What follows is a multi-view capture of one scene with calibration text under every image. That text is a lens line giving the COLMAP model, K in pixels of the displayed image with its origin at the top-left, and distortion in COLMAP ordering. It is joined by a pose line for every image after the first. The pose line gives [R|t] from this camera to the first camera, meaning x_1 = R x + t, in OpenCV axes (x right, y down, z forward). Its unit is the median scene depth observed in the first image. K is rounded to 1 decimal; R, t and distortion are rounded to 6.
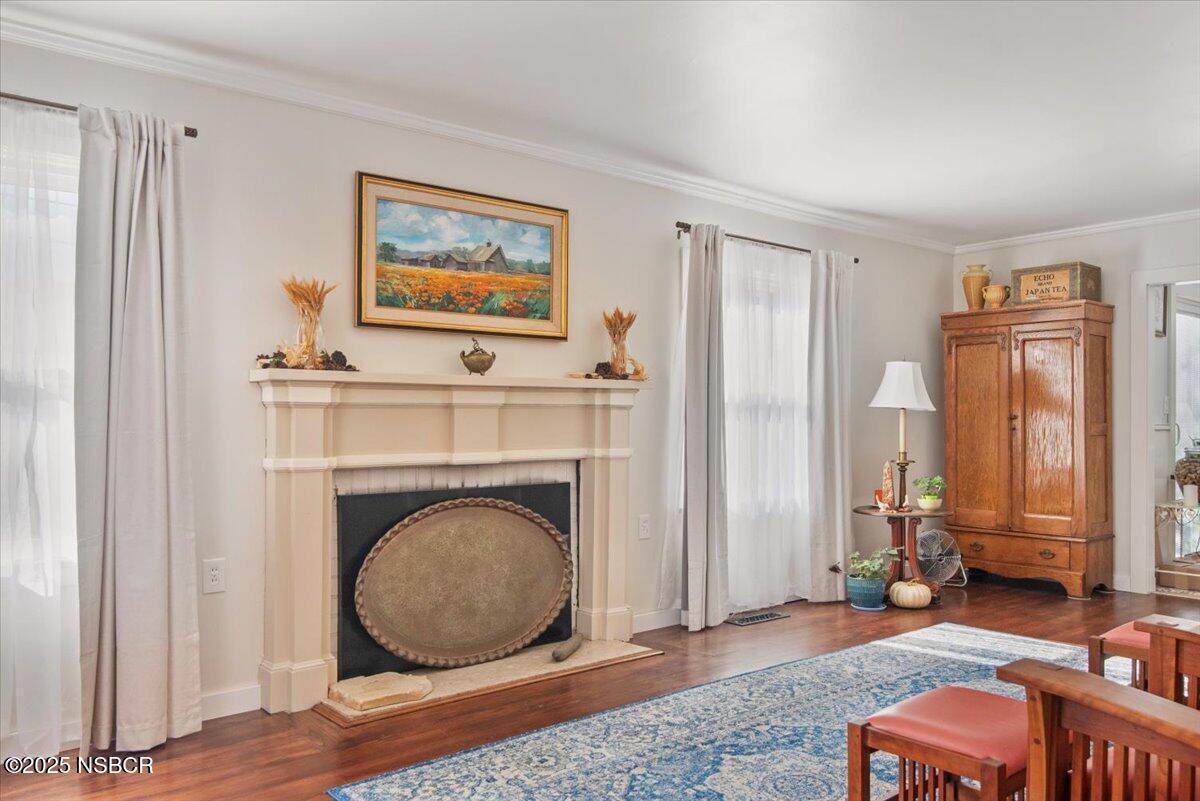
lens RADIAL K [[885.5, 0, 598.6], [0, 885.5, 406.6], [0, 0, 1]] dist [0.002077, 0.001142]
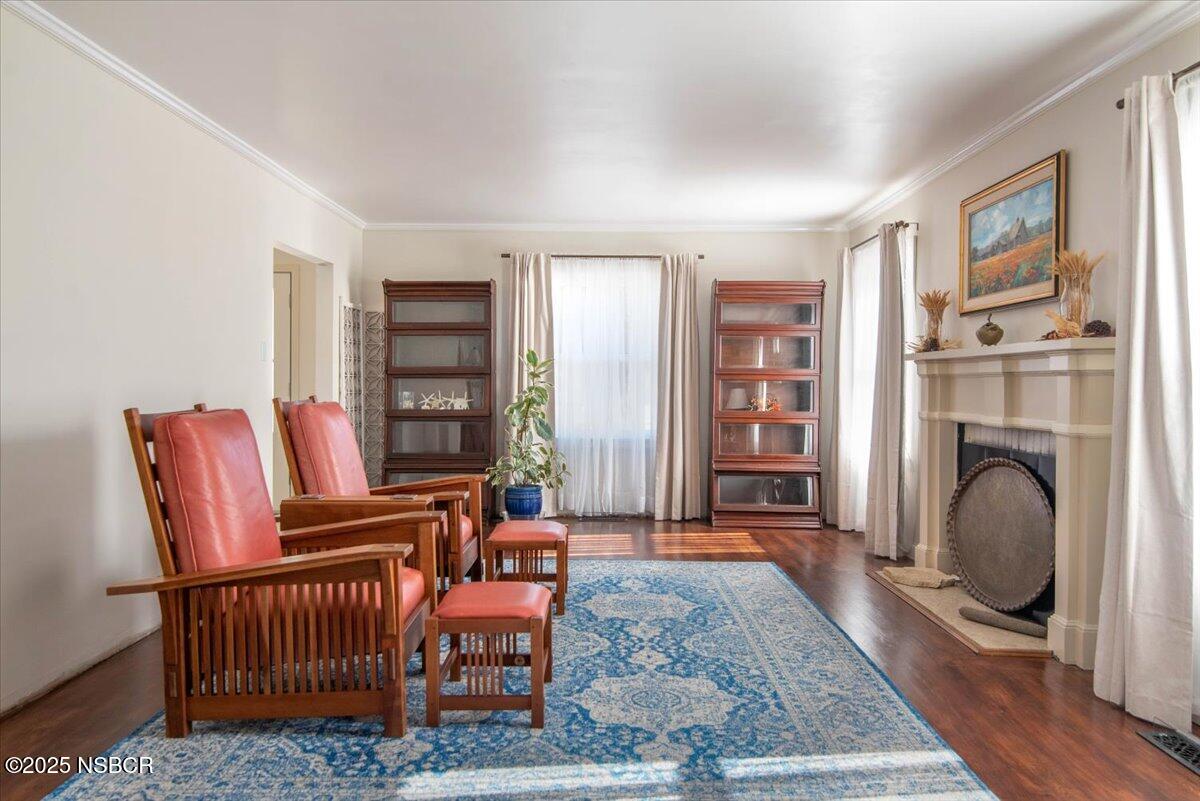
lens RADIAL K [[964.8, 0, 600.0], [0, 964.8, 400.5], [0, 0, 1]] dist [-0.060259, 0.004948]
pose [[-0.646508, 0.013496, -0.762788, 1.094243], [0.004941, 0.999897, 0.013504, 0.013200], [0.762892, 0.004961, -0.646507, 1.400103]]
